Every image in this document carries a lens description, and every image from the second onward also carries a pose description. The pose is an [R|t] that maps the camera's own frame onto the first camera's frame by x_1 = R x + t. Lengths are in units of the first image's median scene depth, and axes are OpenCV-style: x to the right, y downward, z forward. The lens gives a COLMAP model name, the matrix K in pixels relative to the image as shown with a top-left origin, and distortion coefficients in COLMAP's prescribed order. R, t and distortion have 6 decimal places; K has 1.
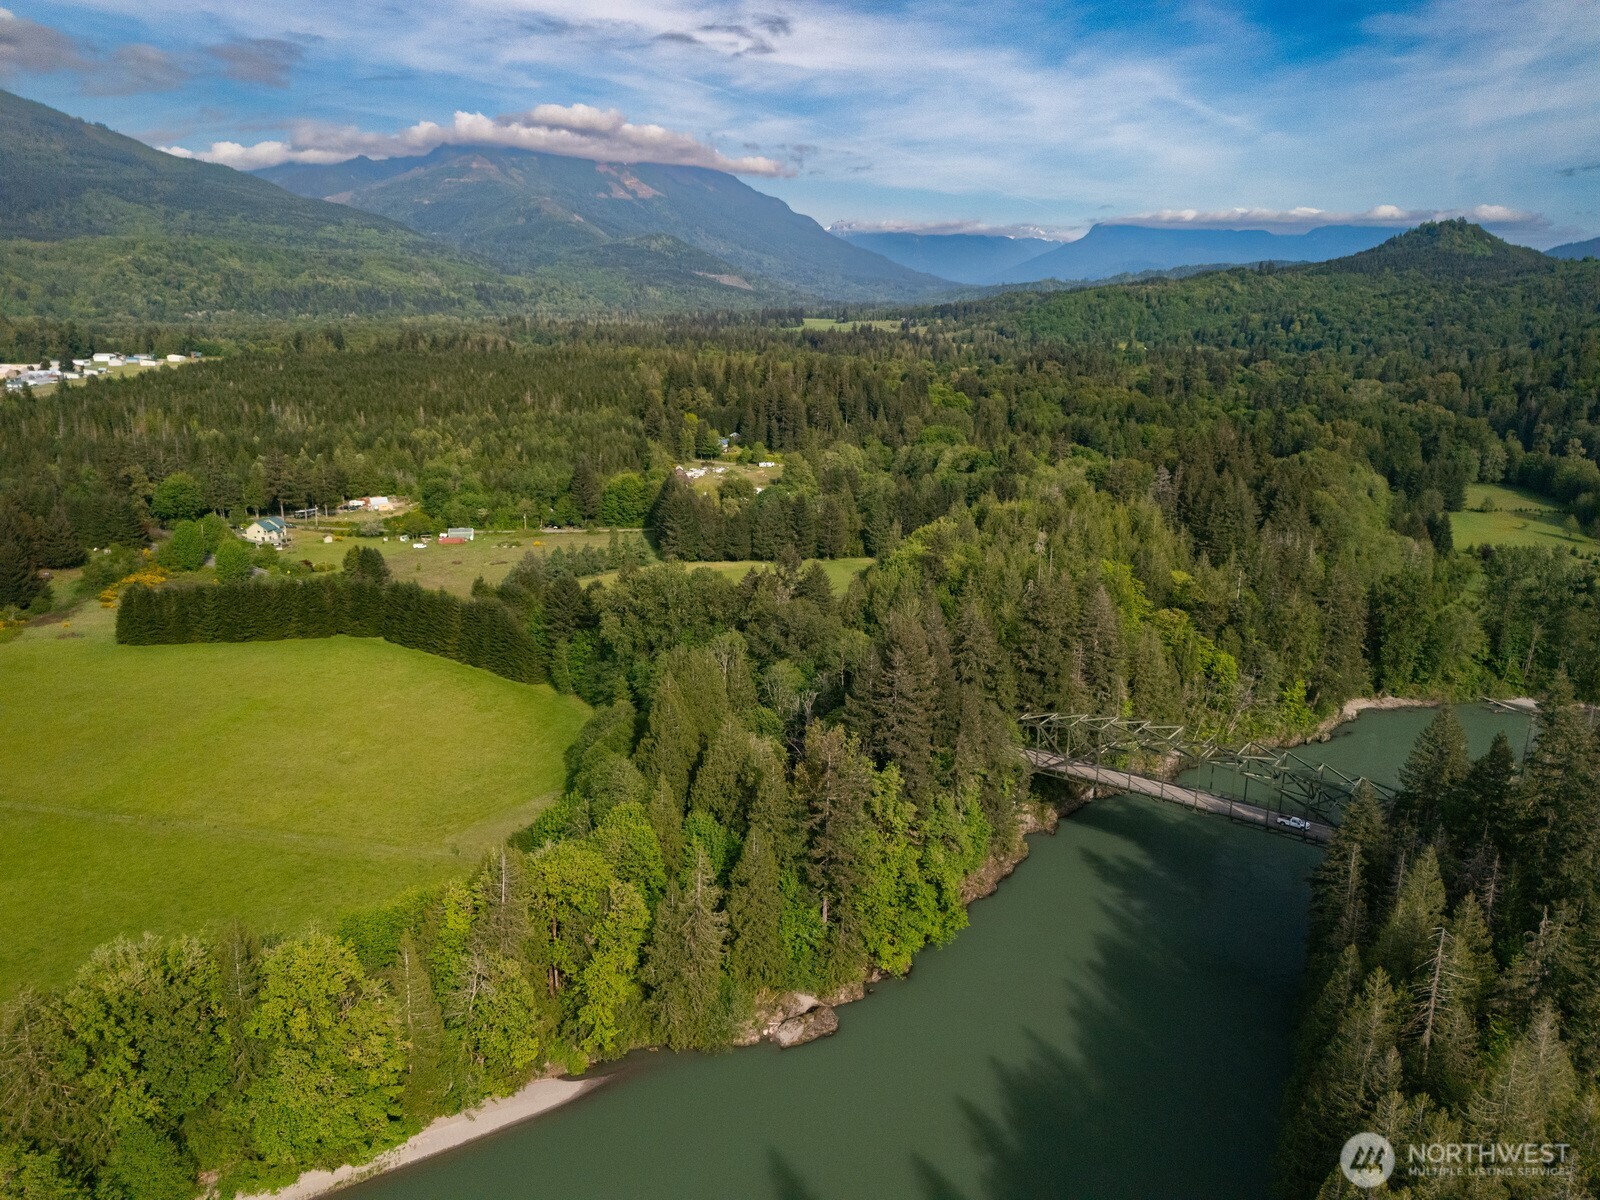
lens RADIAL K [[1212.8, 0, 803.3], [0, 1212.8, 600.2], [0, 0, 1]] dist [0.088795, -0.078879]
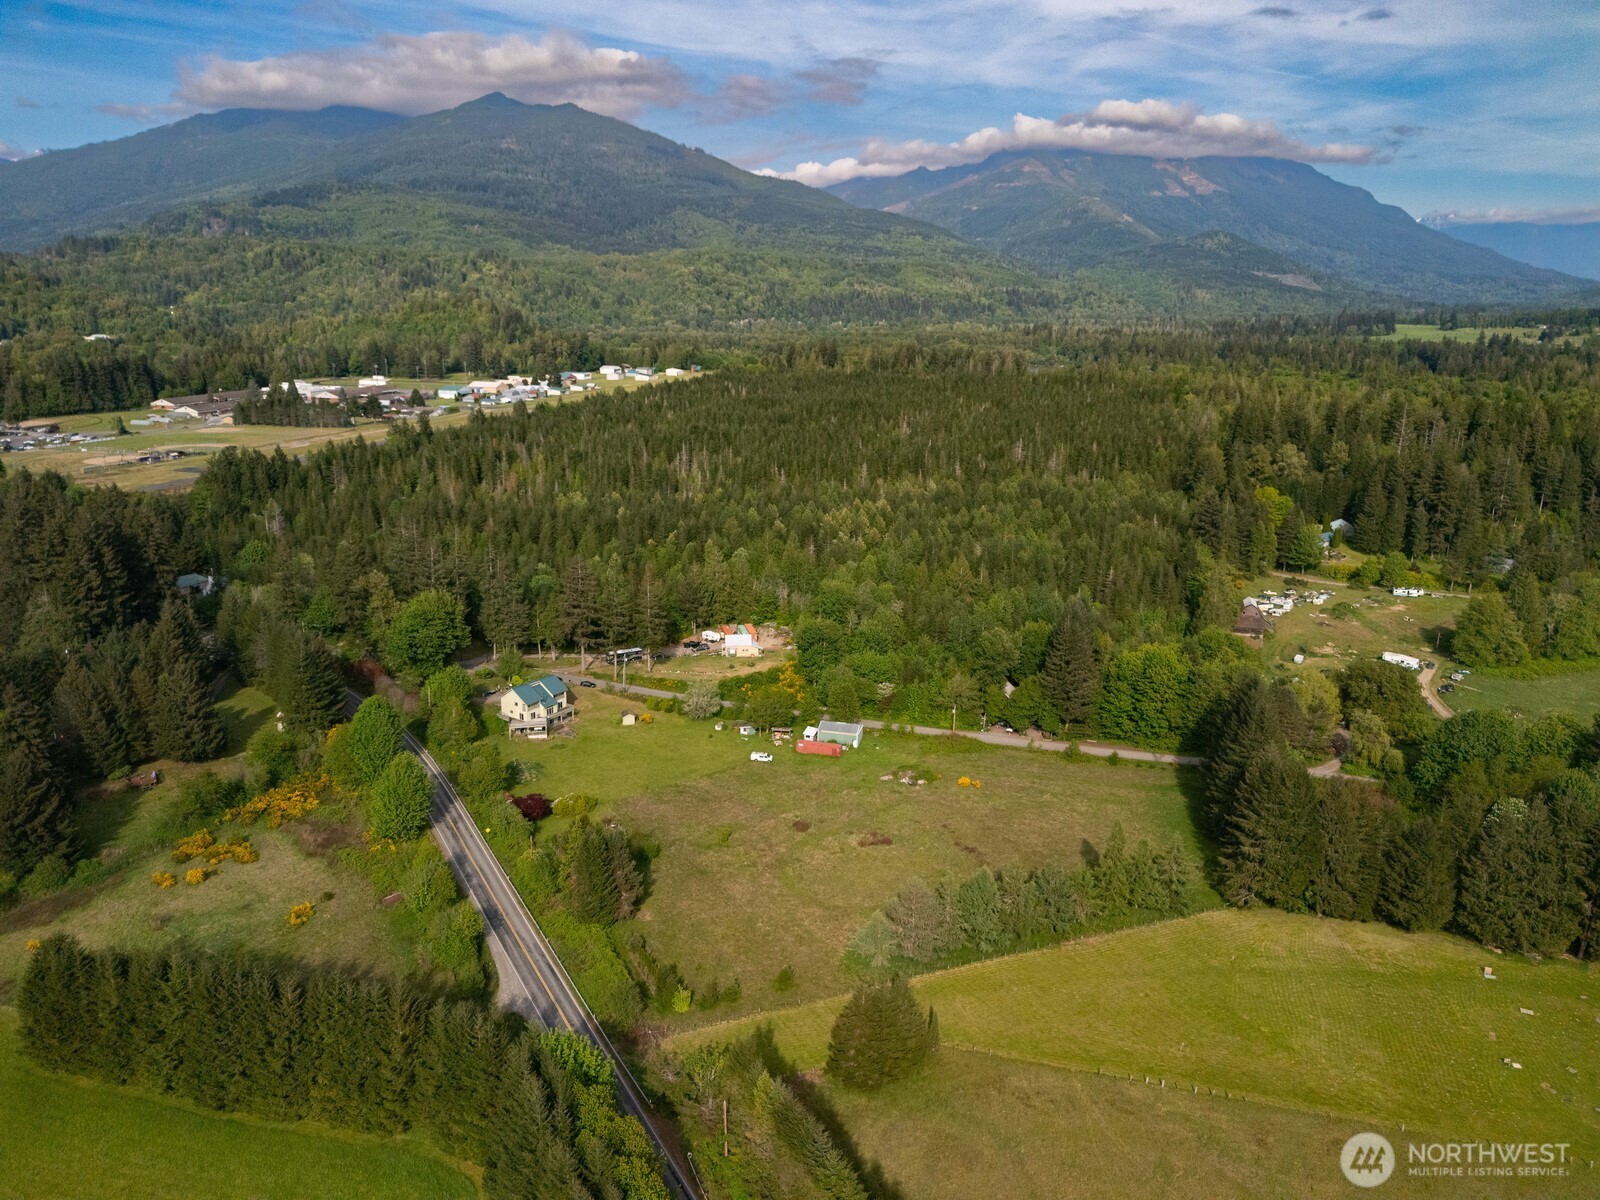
lens RADIAL K [[1212.8, 0, 803.3], [0, 1212.8, 600.2], [0, 0, 1]] dist [0.088795, -0.078879]
pose [[0.912406, 0.098712, -0.397205, -0.018811], [-0.100058, 0.994830, 0.017392, -0.028519], [0.396868, 0.023875, 0.917565, 0.112160]]
